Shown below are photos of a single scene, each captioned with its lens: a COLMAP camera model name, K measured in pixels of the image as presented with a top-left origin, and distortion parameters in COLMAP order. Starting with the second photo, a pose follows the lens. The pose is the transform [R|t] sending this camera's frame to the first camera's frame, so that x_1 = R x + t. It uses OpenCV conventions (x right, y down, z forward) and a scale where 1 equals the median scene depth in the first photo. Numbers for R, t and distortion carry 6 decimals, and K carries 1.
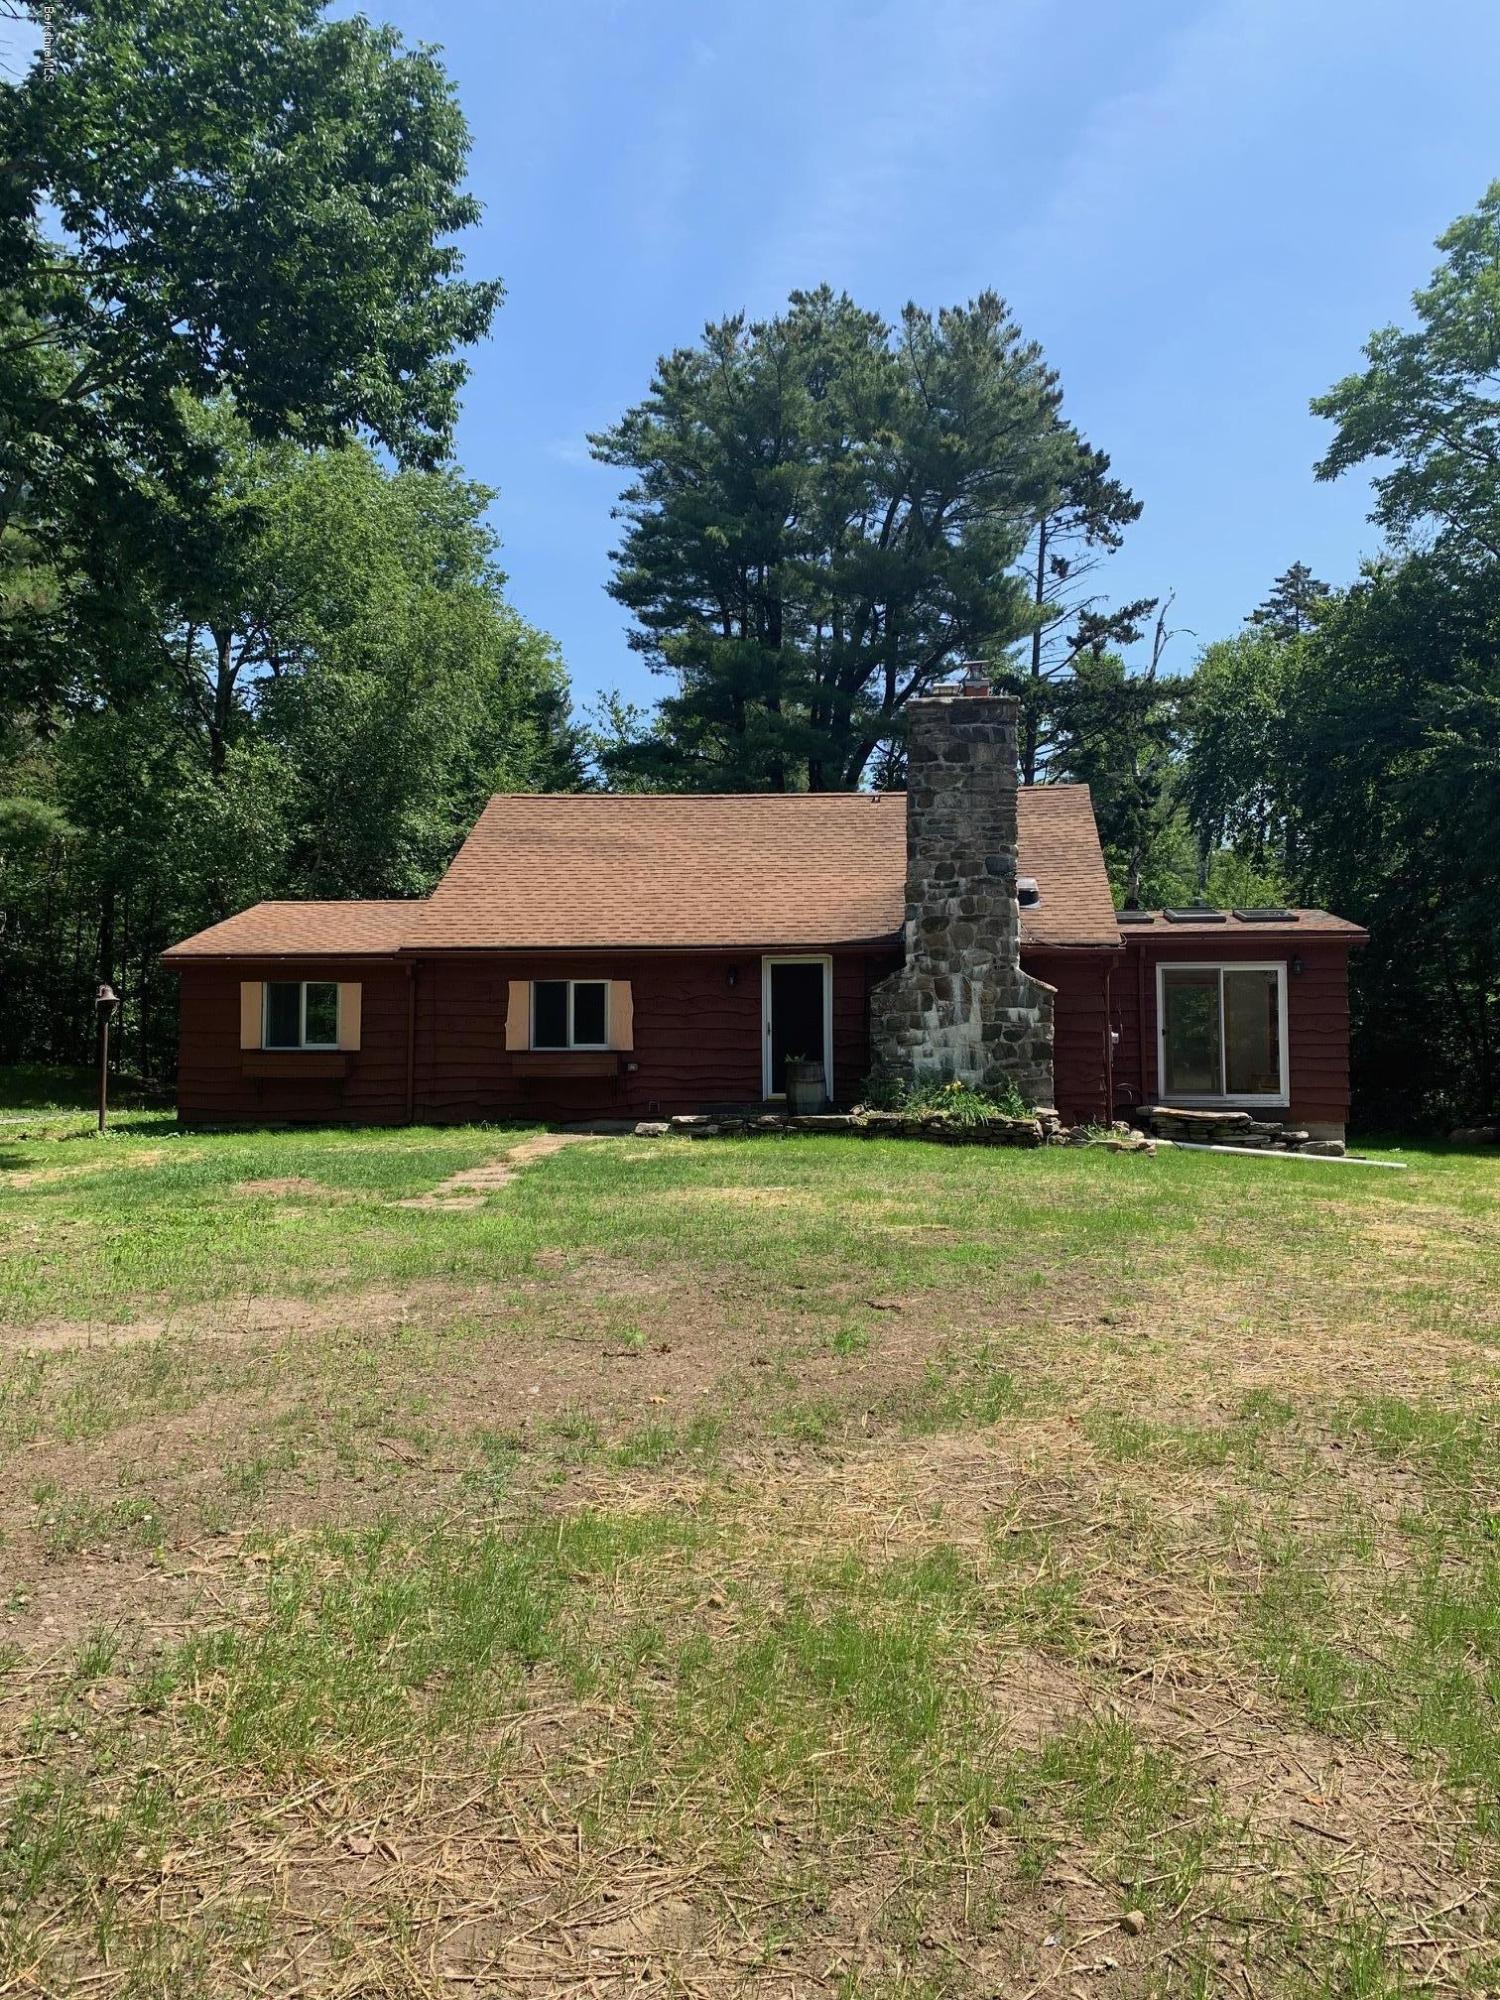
lens RADIAL K [[1354.6, 0, 750.0], [0, 1354.6, 1000.0], [0, 0, 1]] dist [0.052525, -0.036169]
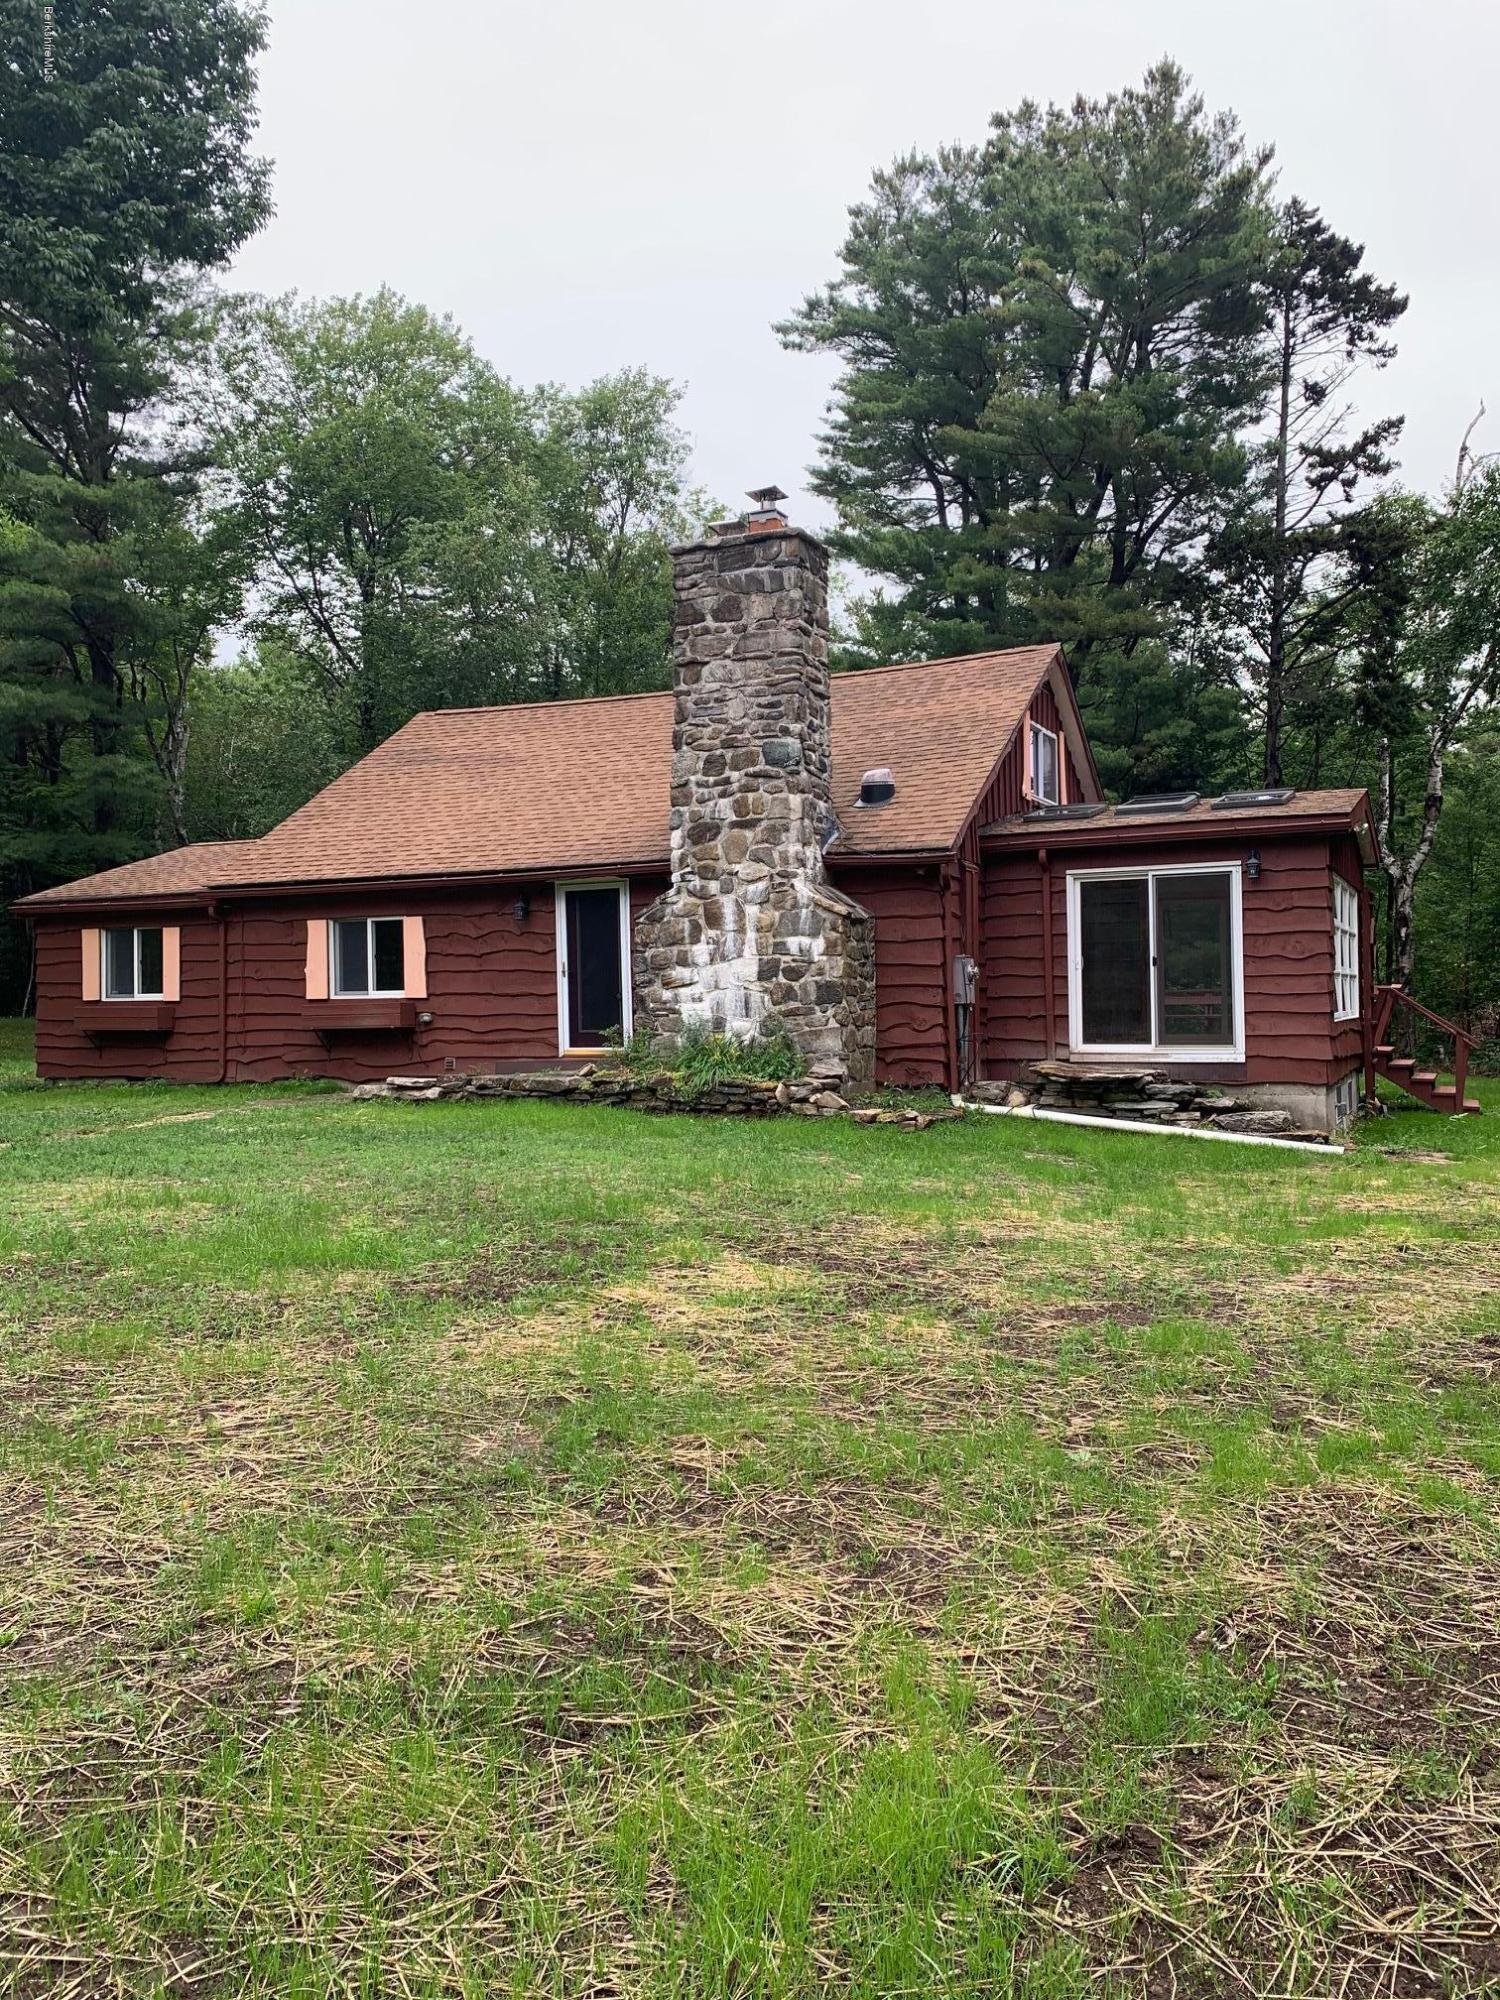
lens RADIAL K [[1354.6, 0, 750.0], [0, 1354.6, 1000.0], [0, 0, 1]] dist [0.052525, -0.036169]
pose [[0.960396, -0.013648, -0.278304, 0.378567], [0.027895, 0.998491, 0.047297, 0.004094], [0.277238, -0.053188, 0.959328, 0.248692]]
